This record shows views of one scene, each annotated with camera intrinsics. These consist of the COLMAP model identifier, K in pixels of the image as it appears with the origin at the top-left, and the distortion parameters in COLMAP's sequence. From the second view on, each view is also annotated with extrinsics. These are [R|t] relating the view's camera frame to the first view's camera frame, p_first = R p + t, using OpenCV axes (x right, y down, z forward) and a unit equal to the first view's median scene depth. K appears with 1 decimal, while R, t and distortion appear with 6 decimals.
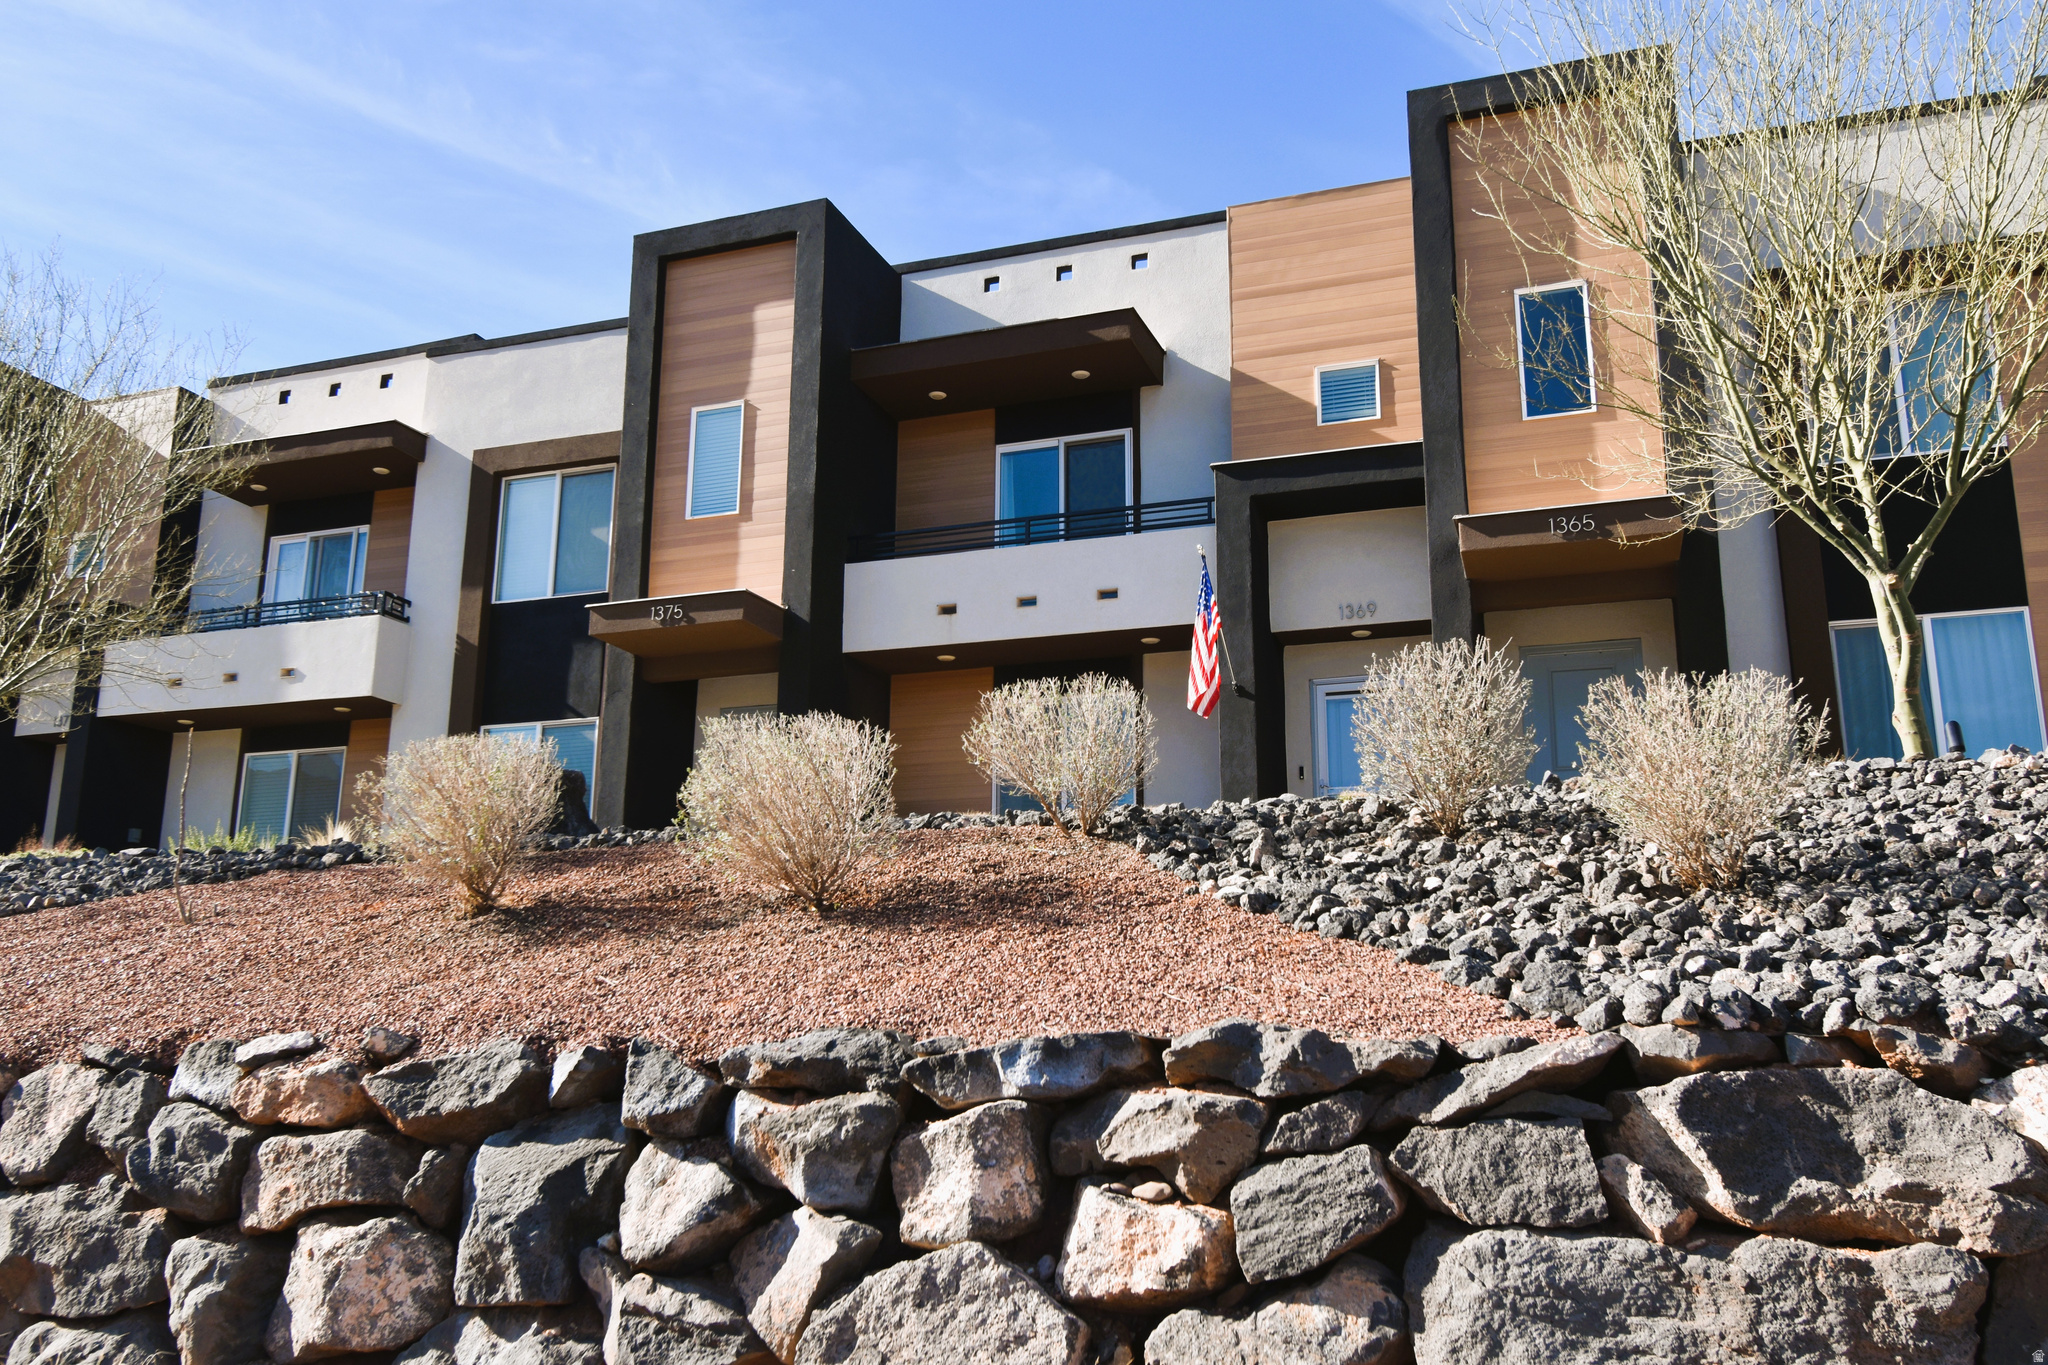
lens RADIAL K [[1611.8, 0, 1031.4], [0, 1611.8, 682.9], [0, 0, 1]] dist [0.002868, -0.015835]
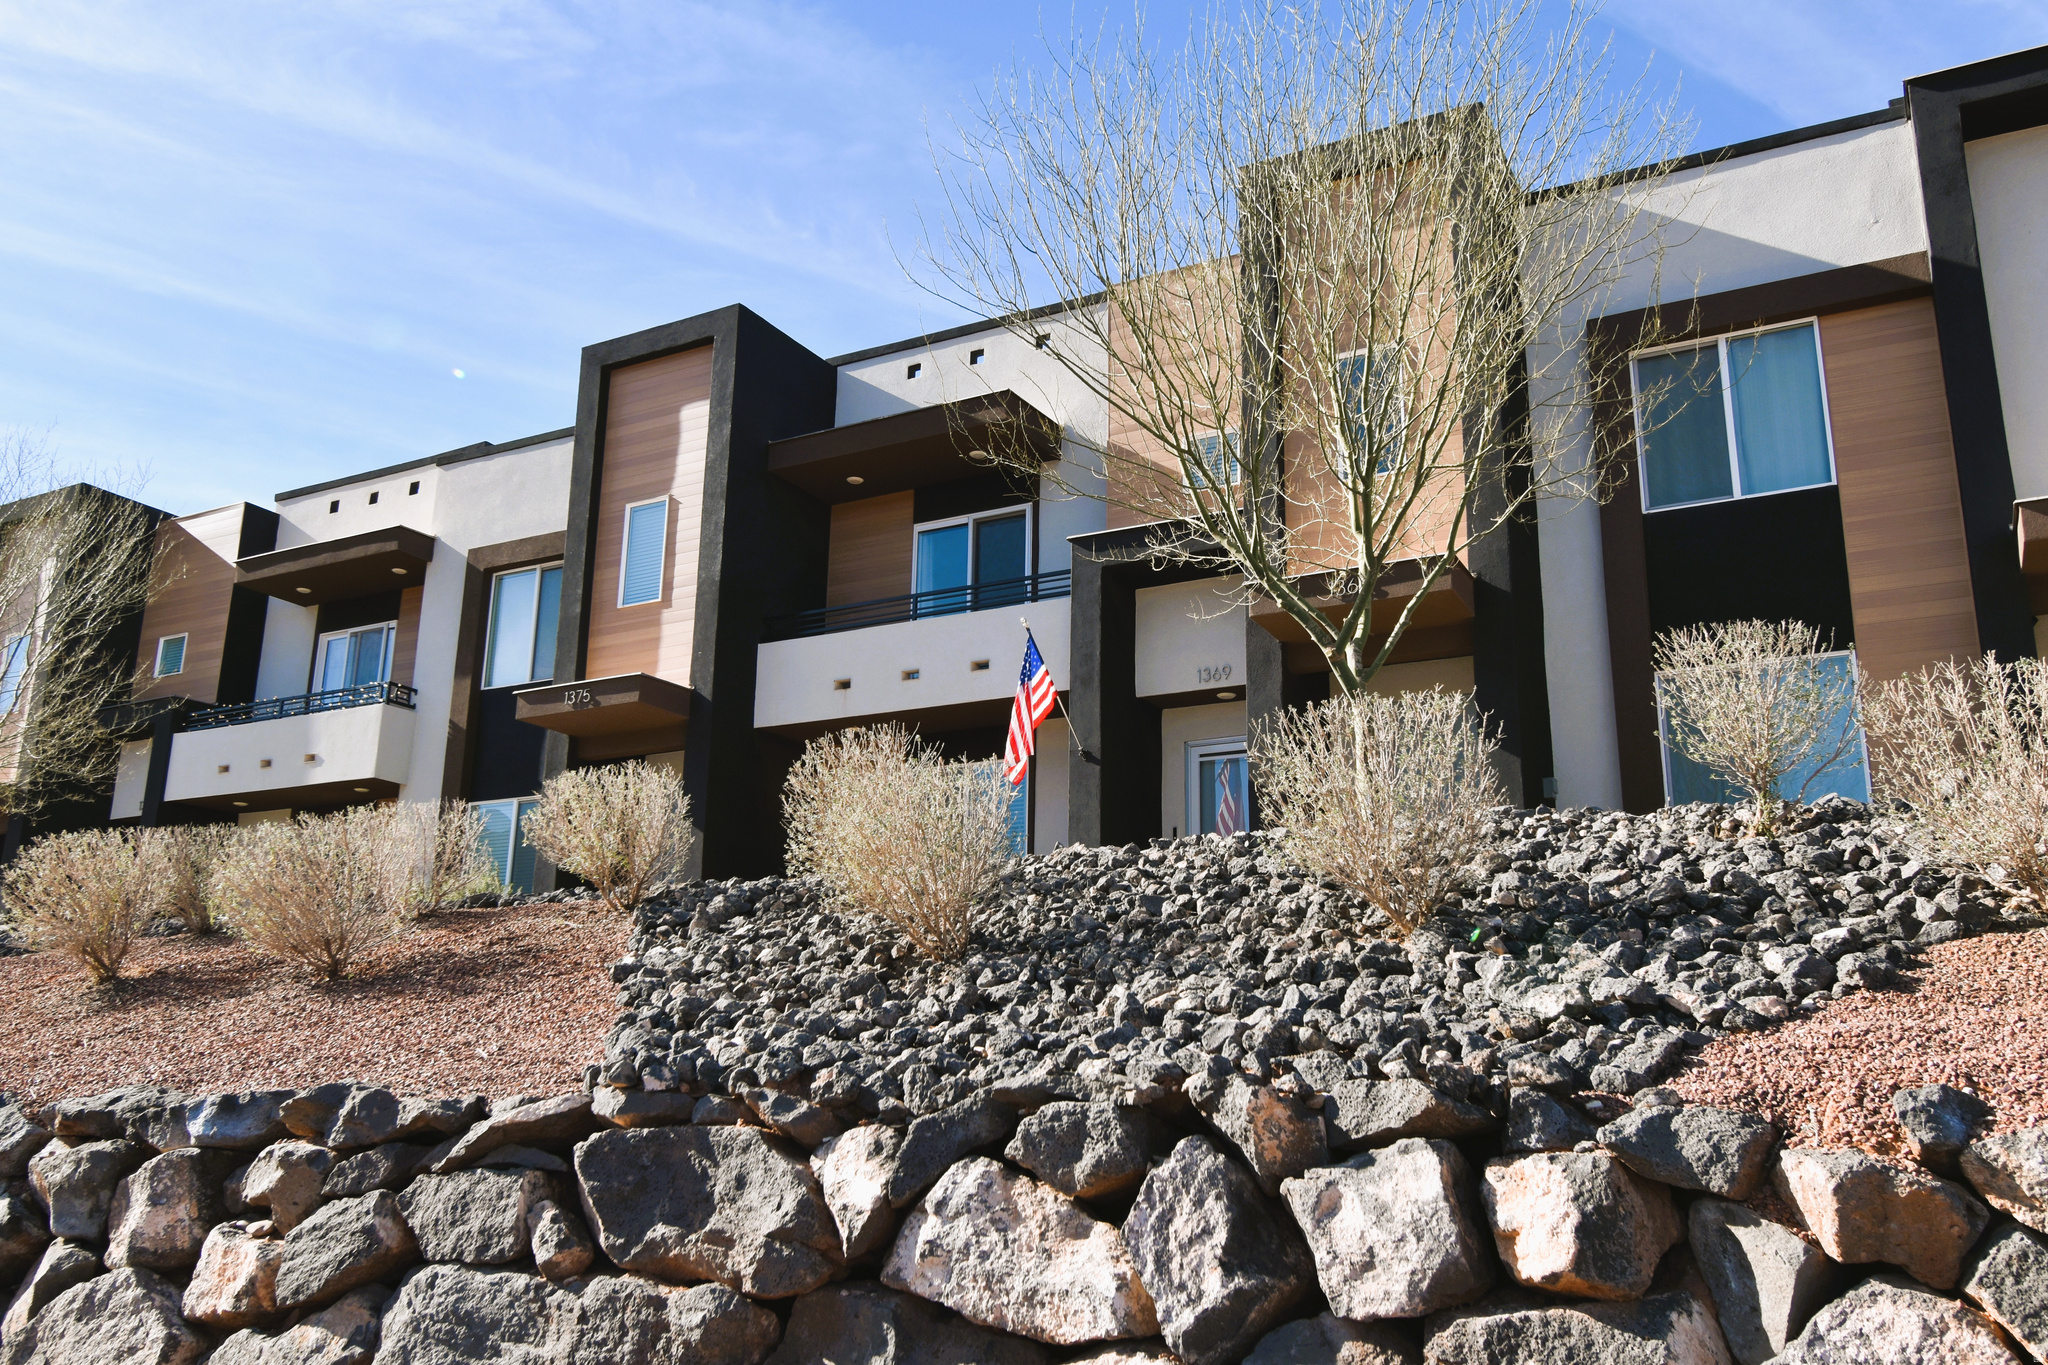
lens RADIAL K [[1611.8, 0, 1031.4], [0, 1611.8, 682.9], [0, 0, 1]] dist [0.002868, -0.015835]
pose [[0.988258, -0.032777, -0.149237, 0.222880], [0.027887, 0.999007, -0.034745, -0.006409], [0.150227, 0.030175, 0.988191, -0.022798]]
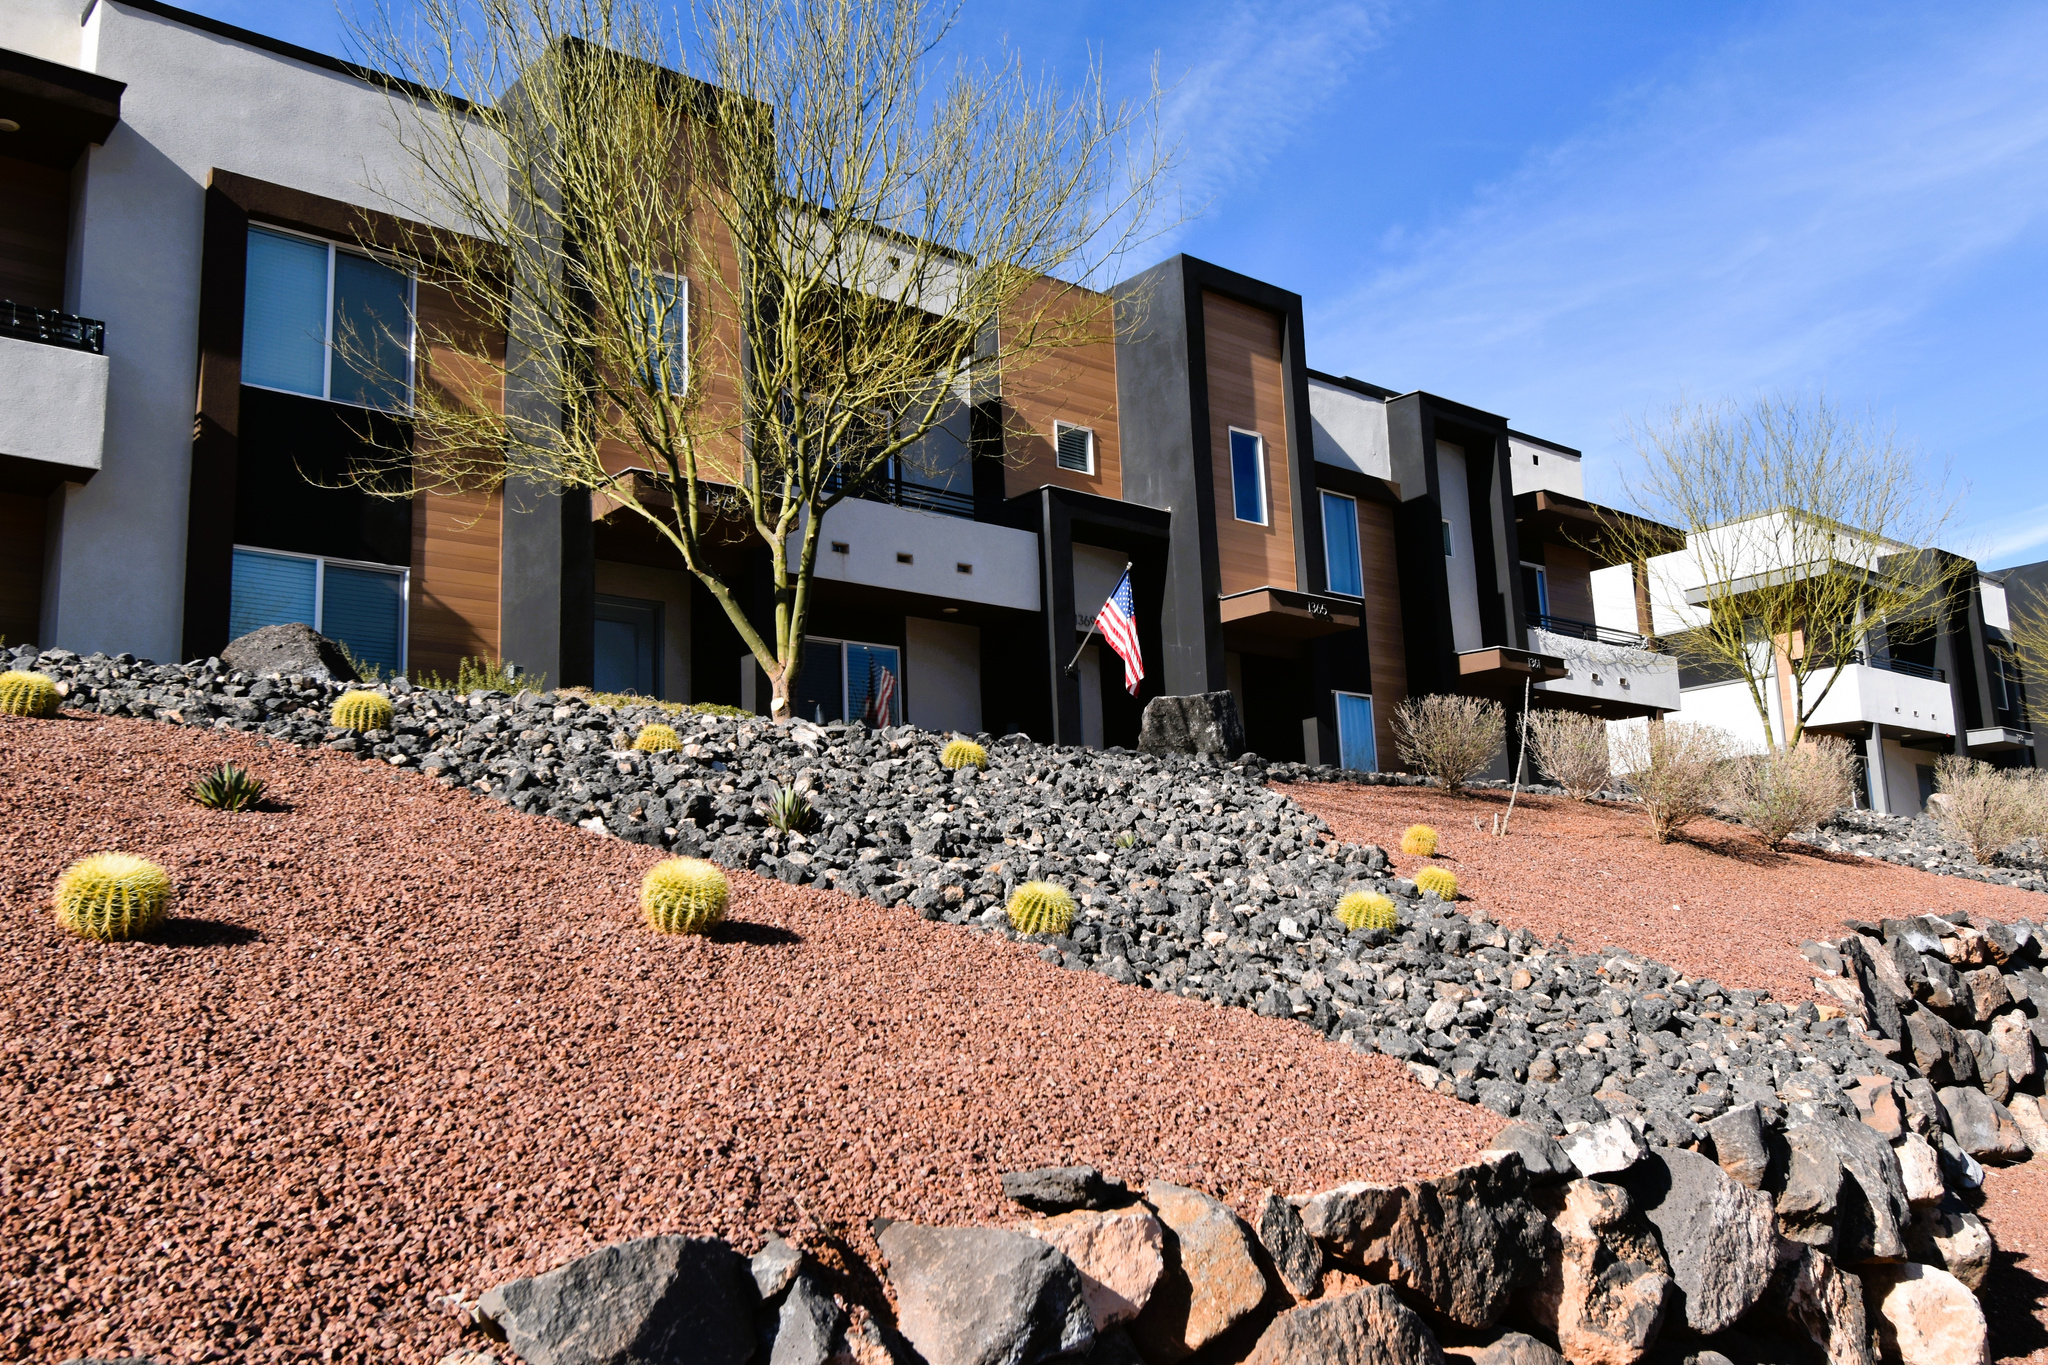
lens RADIAL K [[1584.1, 0, 1024.0], [0, 1584.1, 682.5], [0, 0, 1]] dist [-0.001435, -0.003475]
pose [[0.535595, 0.124792, 0.835204, -0.854607], [-0.171345, 0.984508, -0.037221, 0.061201], [-0.826909, -0.123172, 0.548680, 0.290248]]
